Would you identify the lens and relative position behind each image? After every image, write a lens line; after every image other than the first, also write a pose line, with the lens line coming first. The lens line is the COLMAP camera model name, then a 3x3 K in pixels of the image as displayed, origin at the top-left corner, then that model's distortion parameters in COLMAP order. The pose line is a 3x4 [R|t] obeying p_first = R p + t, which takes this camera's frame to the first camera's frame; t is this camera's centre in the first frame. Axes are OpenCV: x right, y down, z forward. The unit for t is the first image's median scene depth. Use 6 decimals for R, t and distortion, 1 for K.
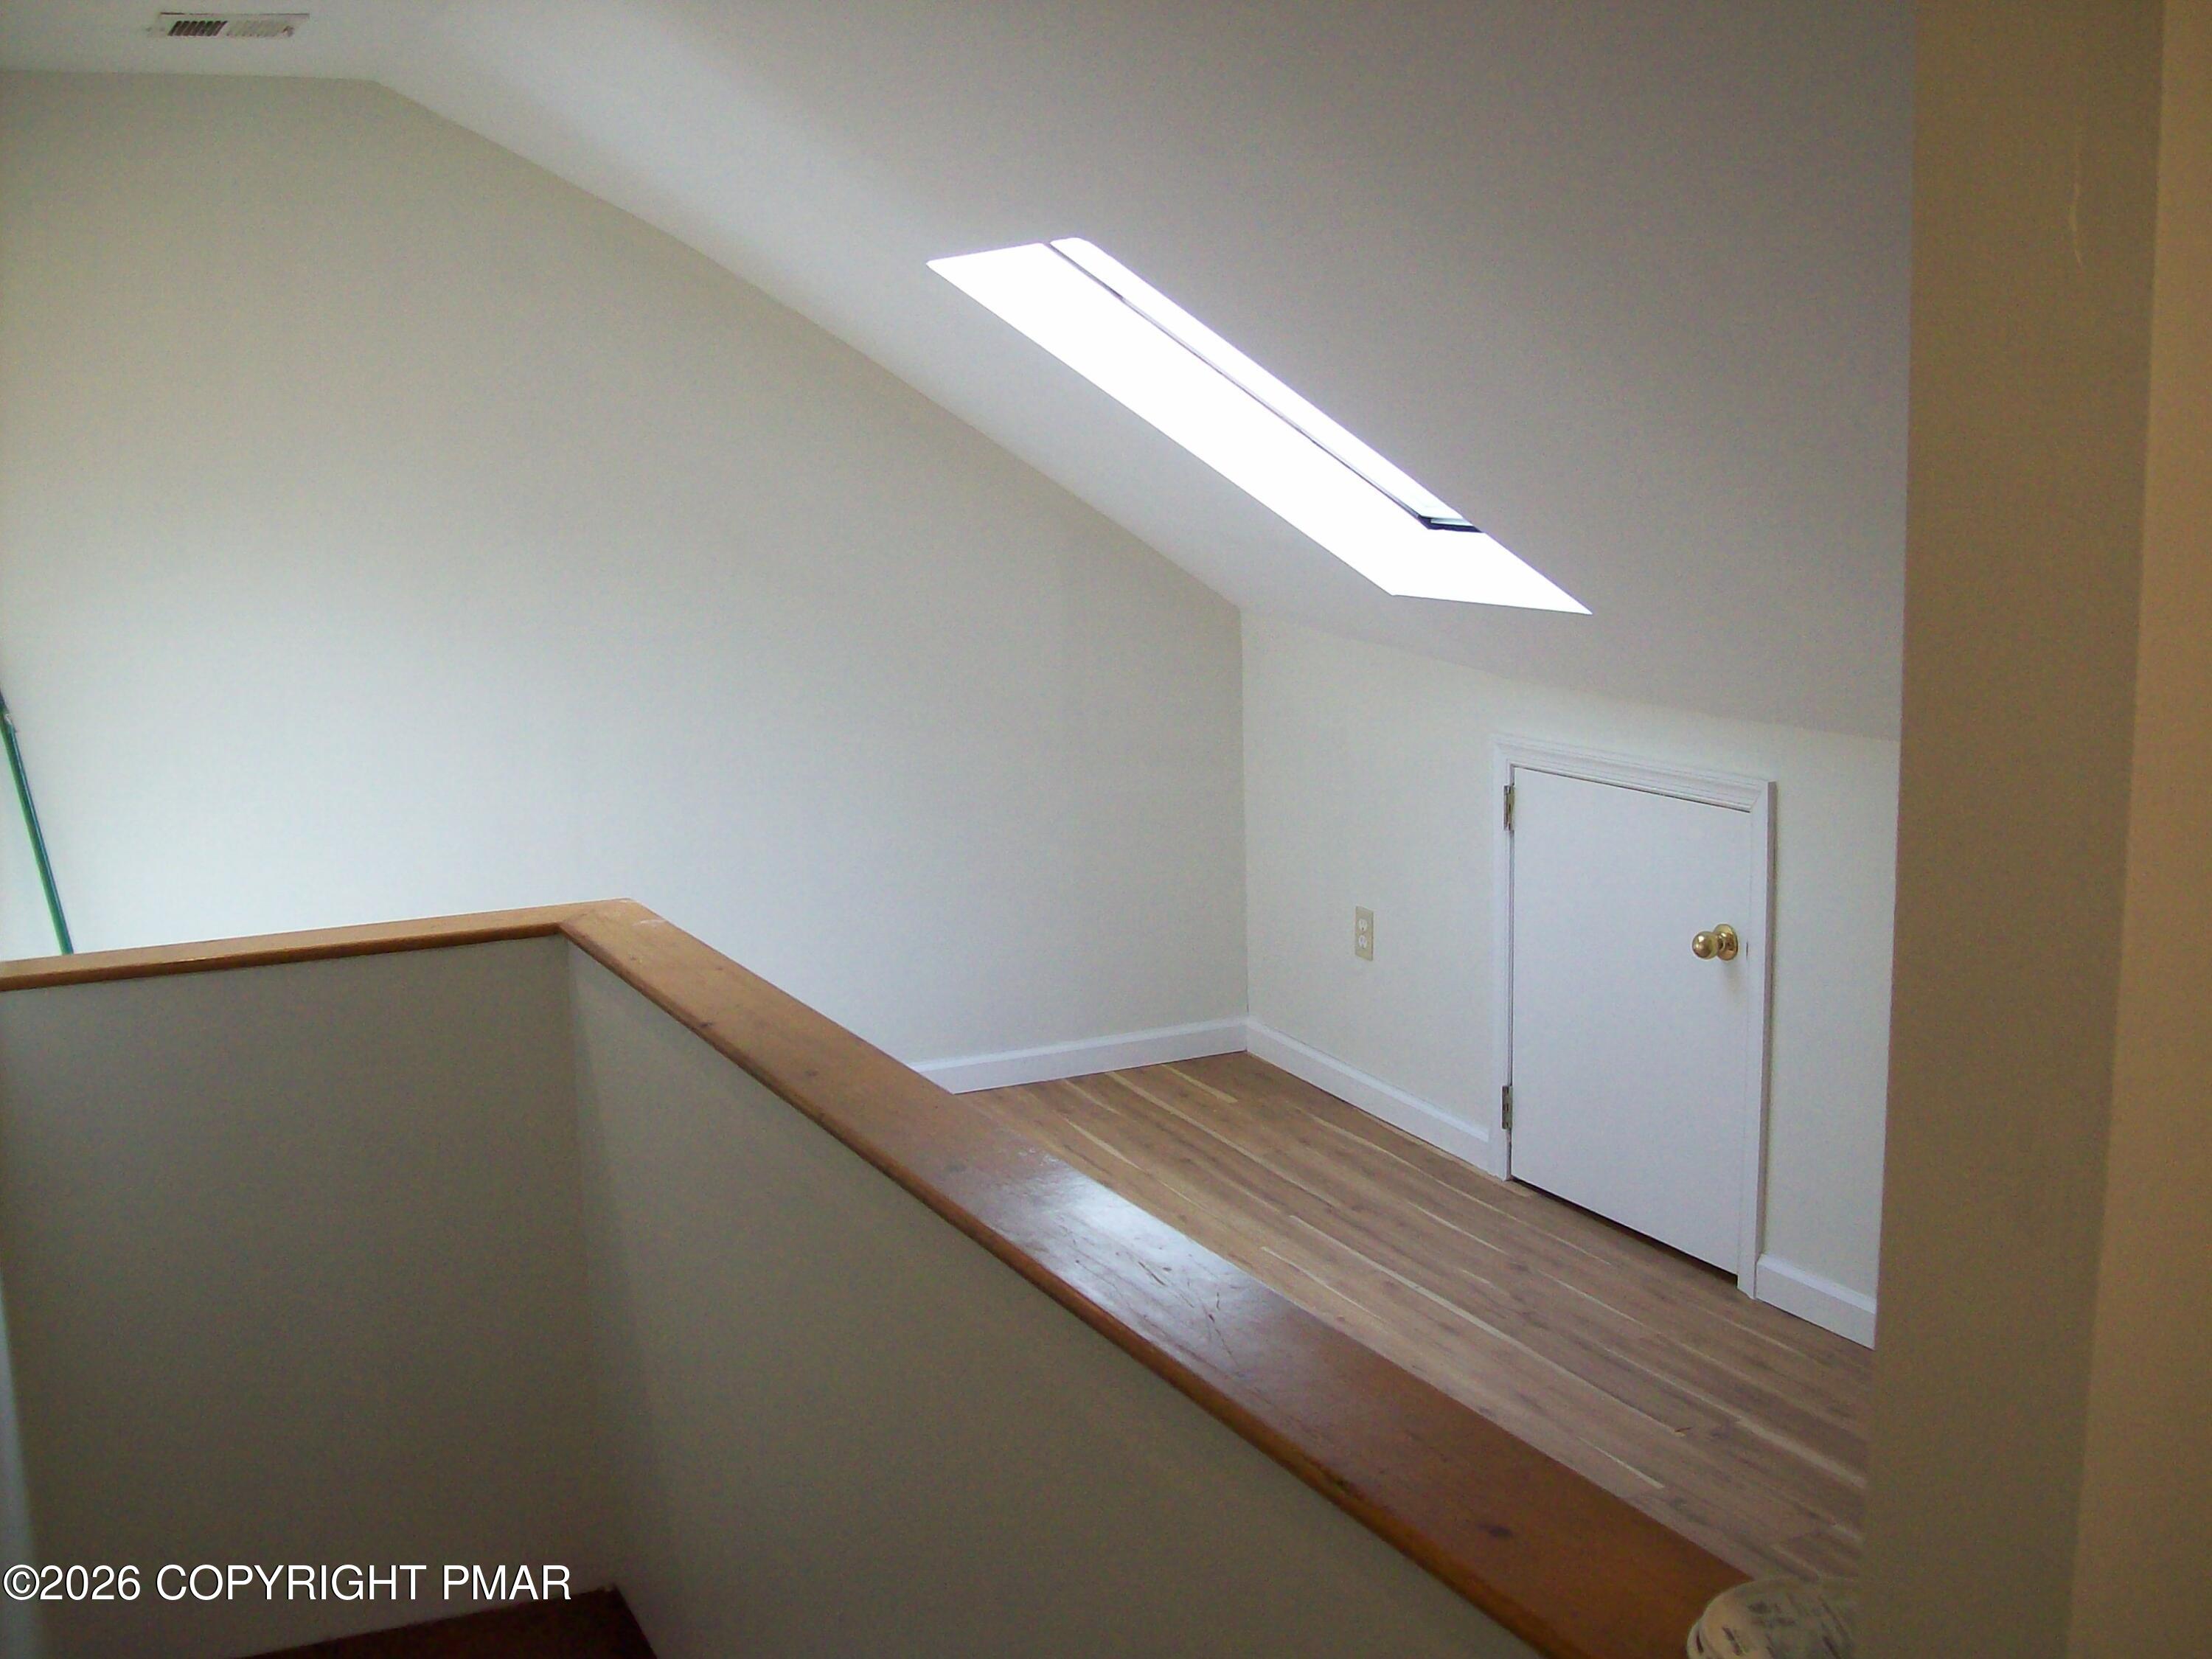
lens RADIAL K [[2359.4, 0, 1100.6], [0, 2359.4, 839.9], [0, 0, 1]] dist [-0.139130, 0.000000]
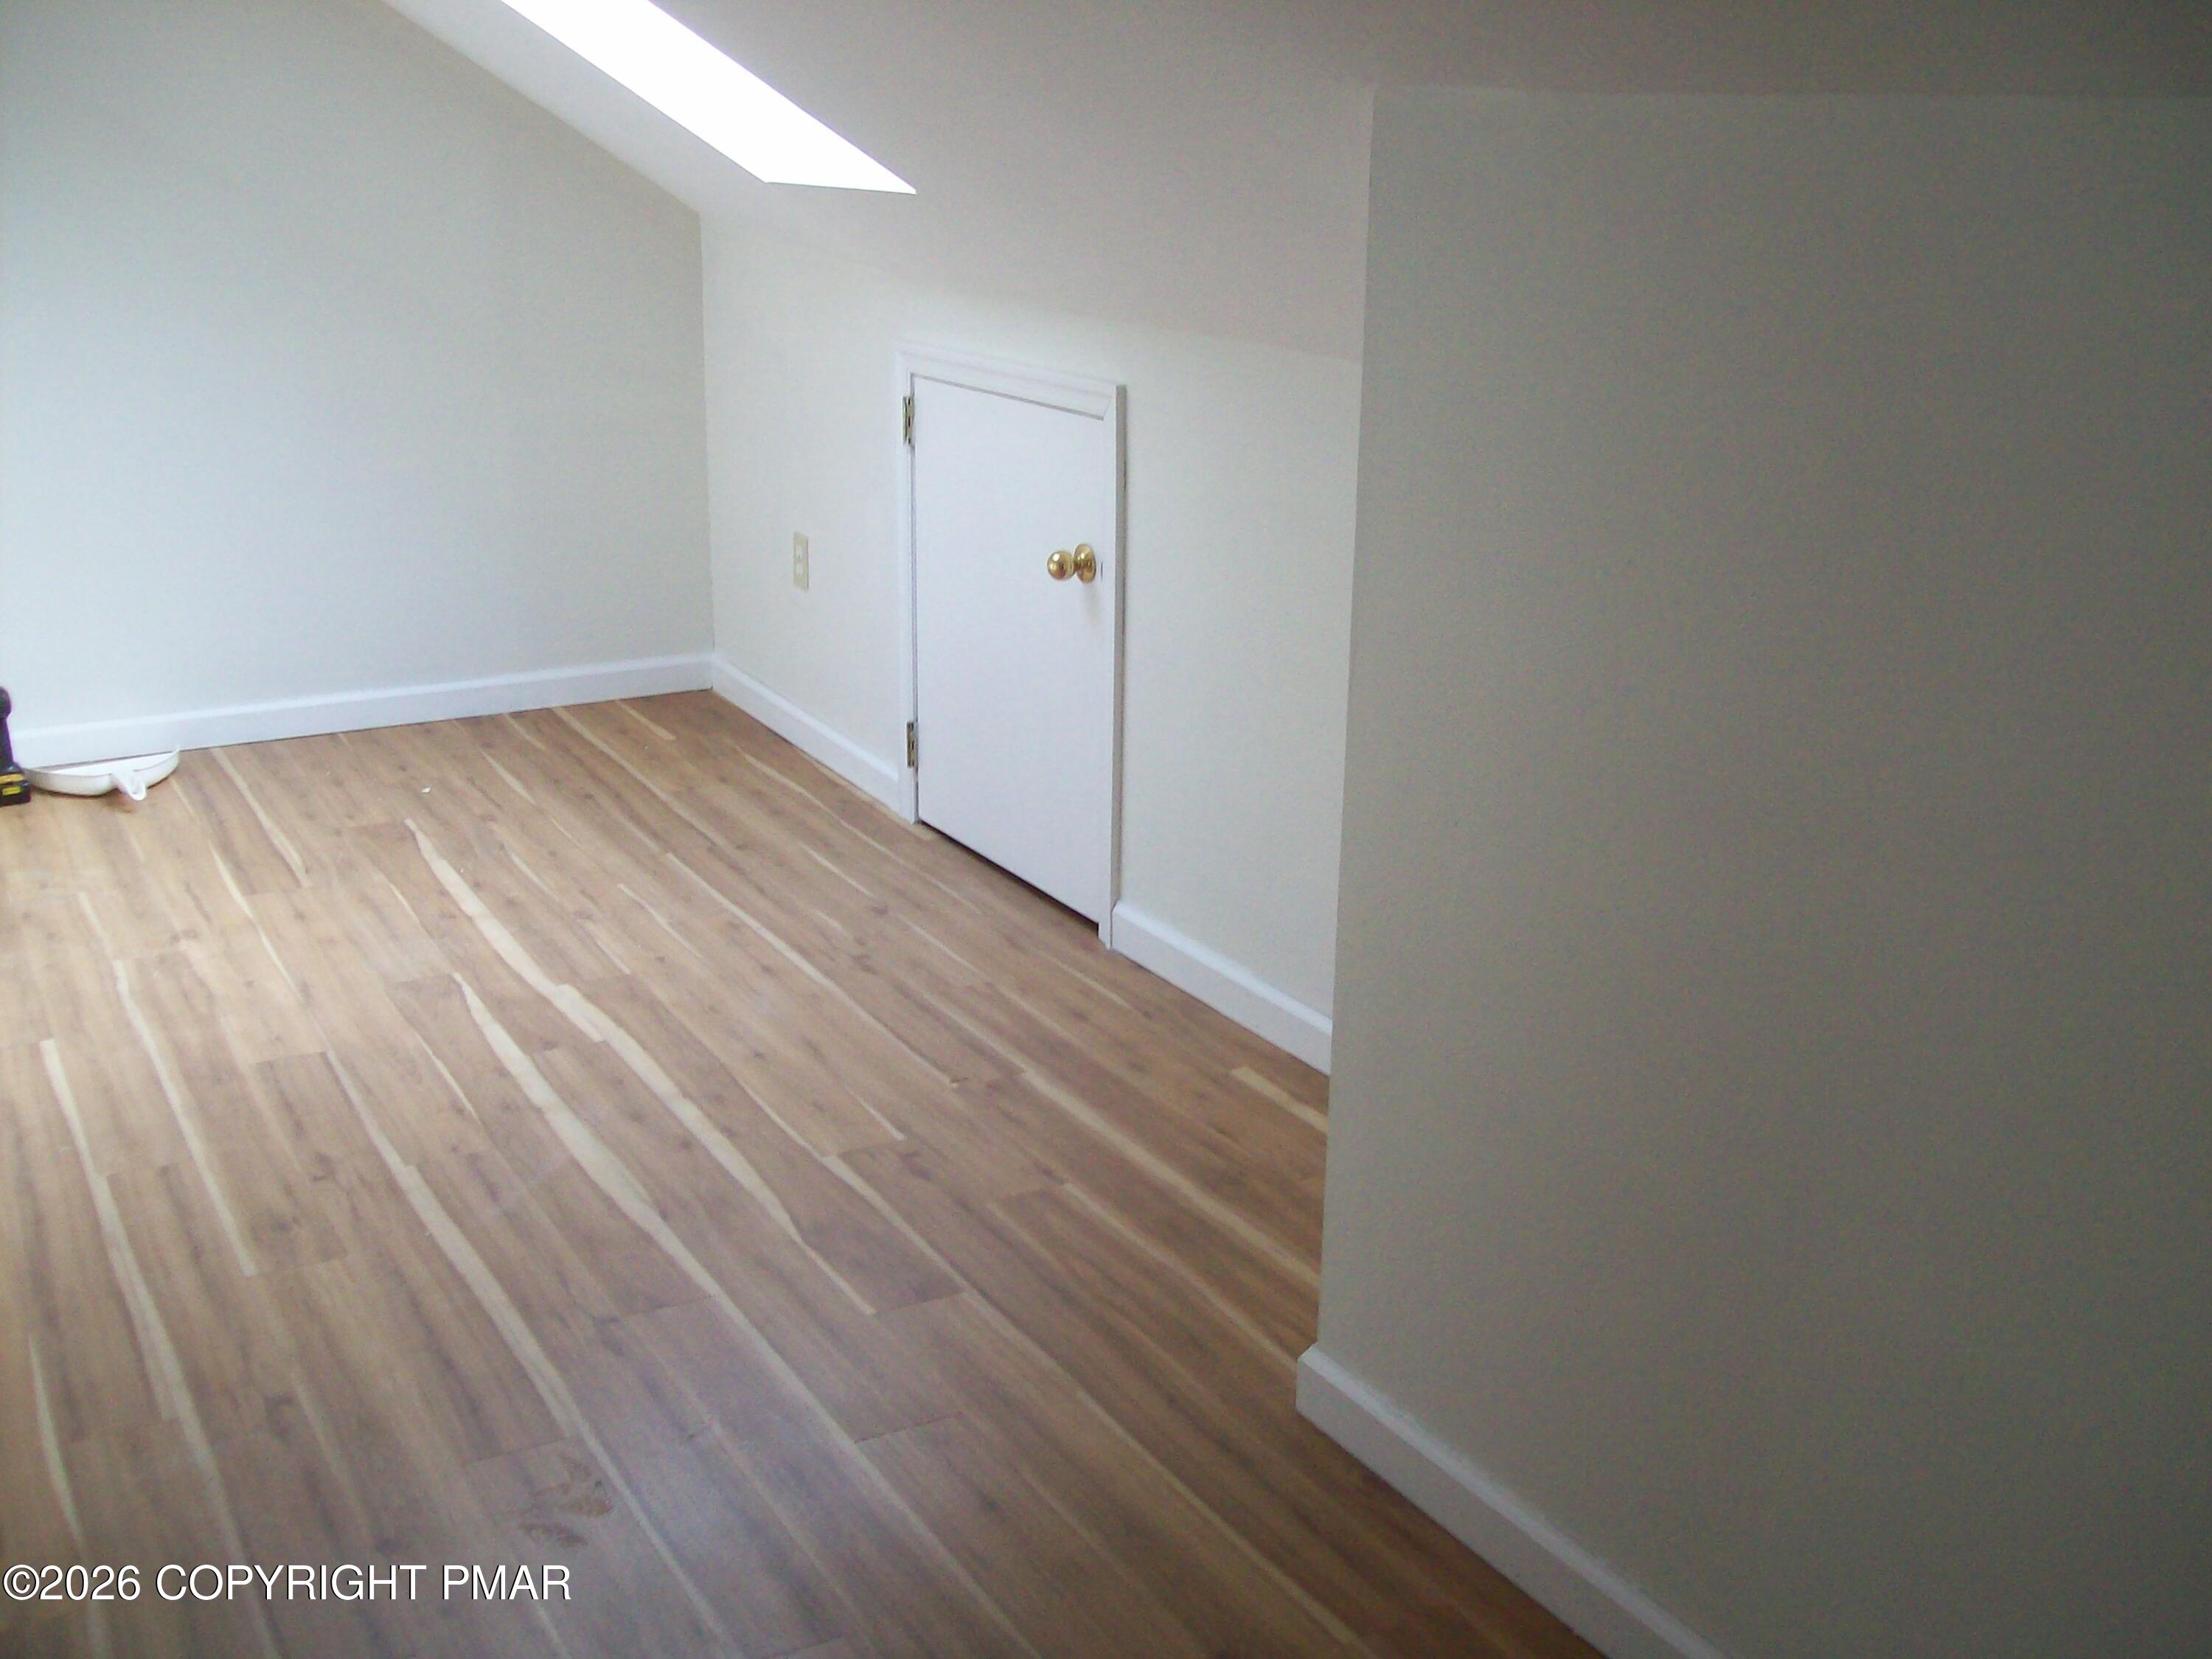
lens RADIAL K [[2359.4, 0, 1112.9], [0, 2359.4, 814.7], [0, 0, 1]] dist [-0.139130, 0.000000]
pose [[0.997500, 0.016697, 0.068664, 0.200839], [-0.024922, 0.992372, 0.120738, 0.027711], [-0.066124, -0.122147, 0.990307, 0.062556]]
